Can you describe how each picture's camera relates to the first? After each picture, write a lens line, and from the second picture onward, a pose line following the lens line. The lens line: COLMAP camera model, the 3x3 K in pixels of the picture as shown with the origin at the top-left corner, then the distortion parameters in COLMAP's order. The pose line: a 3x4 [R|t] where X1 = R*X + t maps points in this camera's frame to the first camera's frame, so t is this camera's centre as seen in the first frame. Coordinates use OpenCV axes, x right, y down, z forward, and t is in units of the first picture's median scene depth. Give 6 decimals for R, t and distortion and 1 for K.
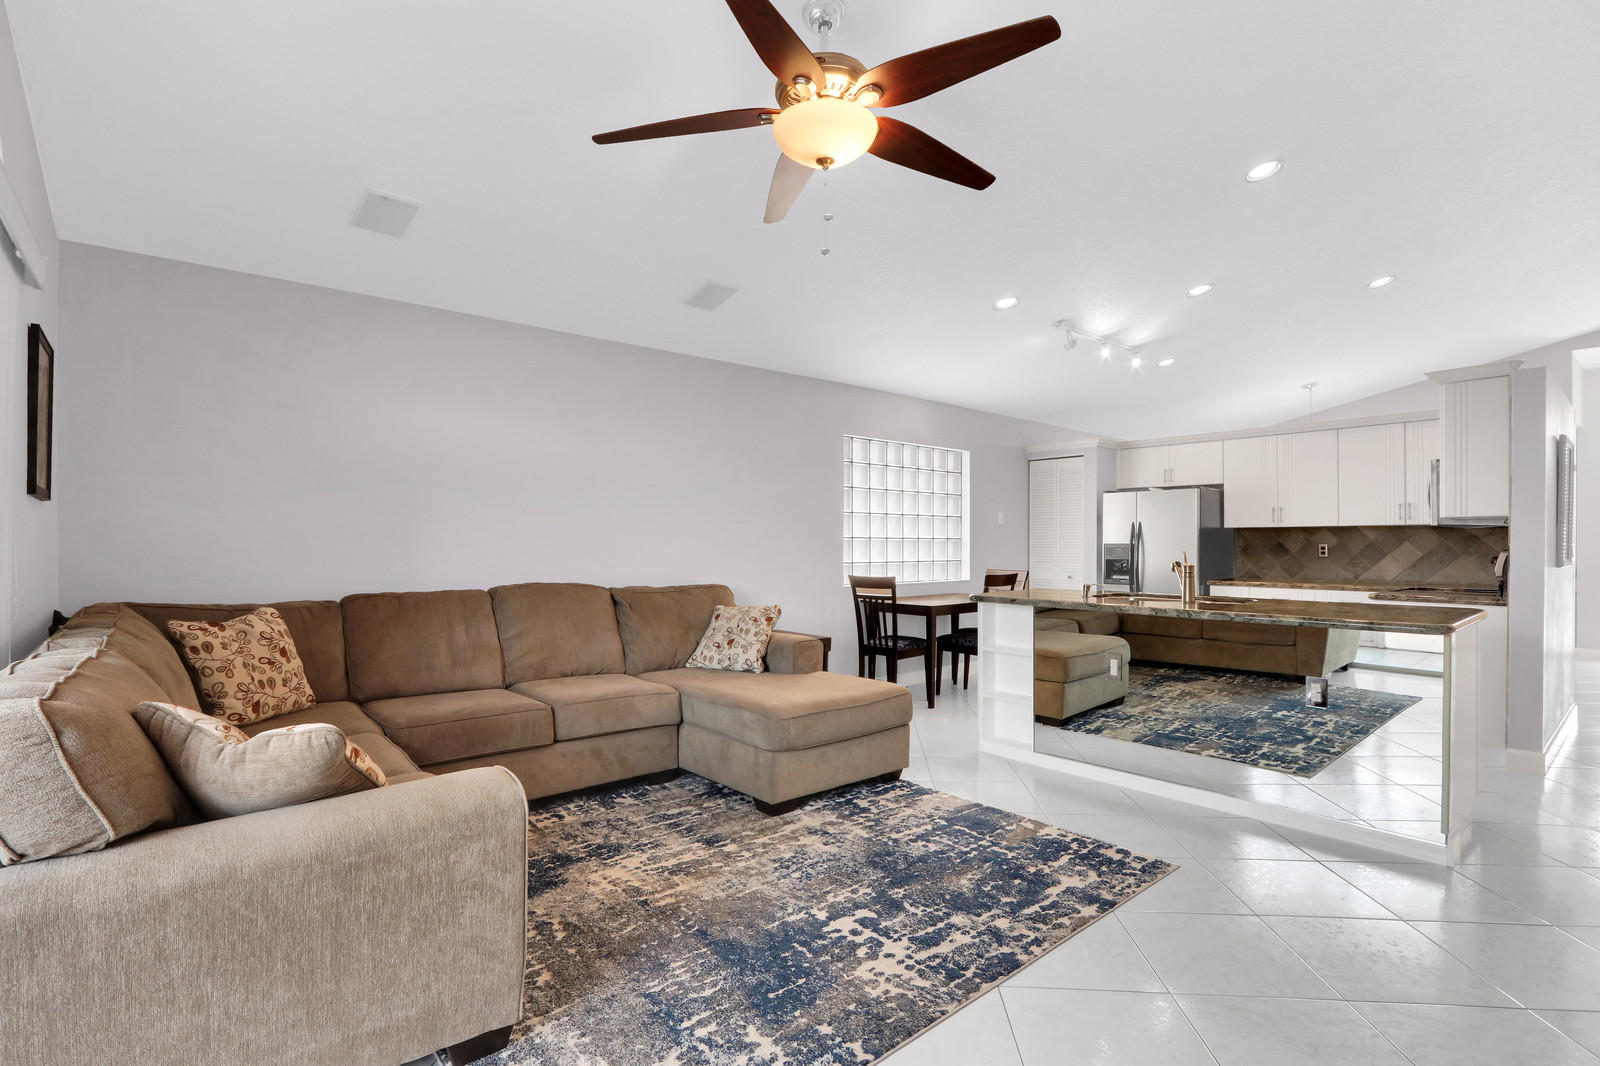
lens RADIAL K [[748.0, 0, 798.9], [0, 748.0, 543.8], [0, 0, 1]] dist [-0.025812, 0.003581]
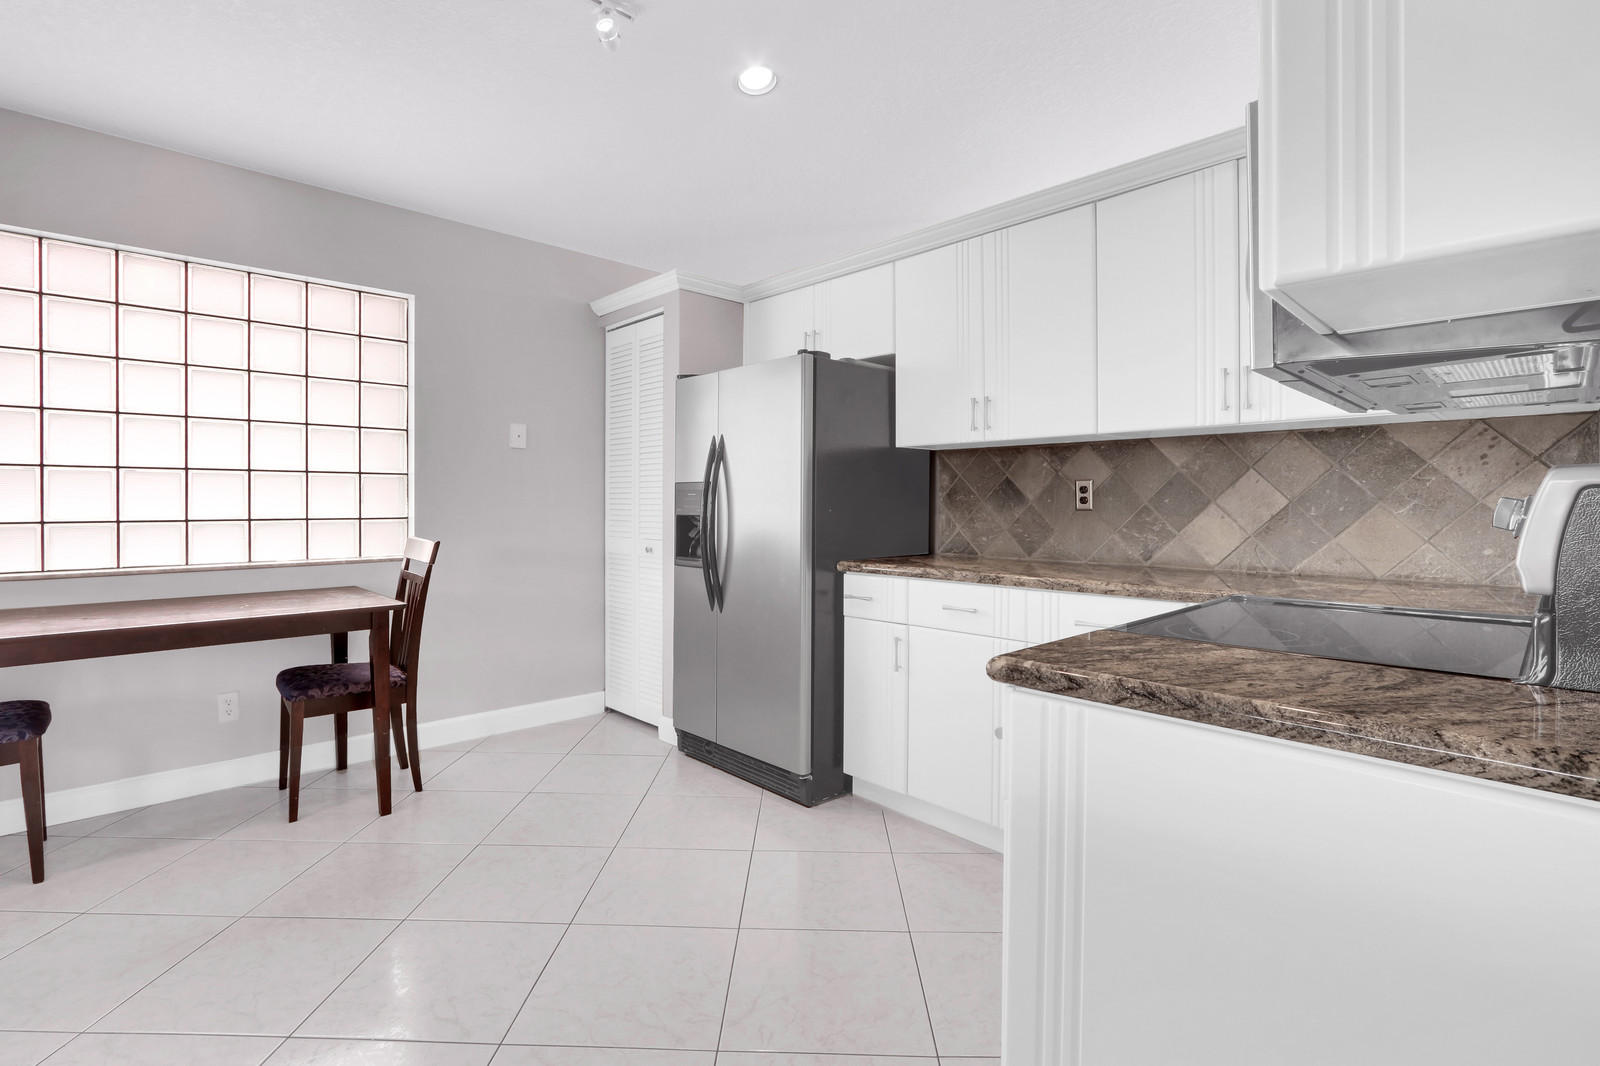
lens RADIAL K [[748.0, 0, 797.2], [0, 748.0, 528.9], [0, 0, 1]] dist [-0.025812, 0.003581]
pose [[0.998113, -0.002497, 0.061355, 1.044636], [0.000212, 0.999307, 0.037217, 0.026676], [-0.061405, -0.037134, 0.997422, 1.149163]]
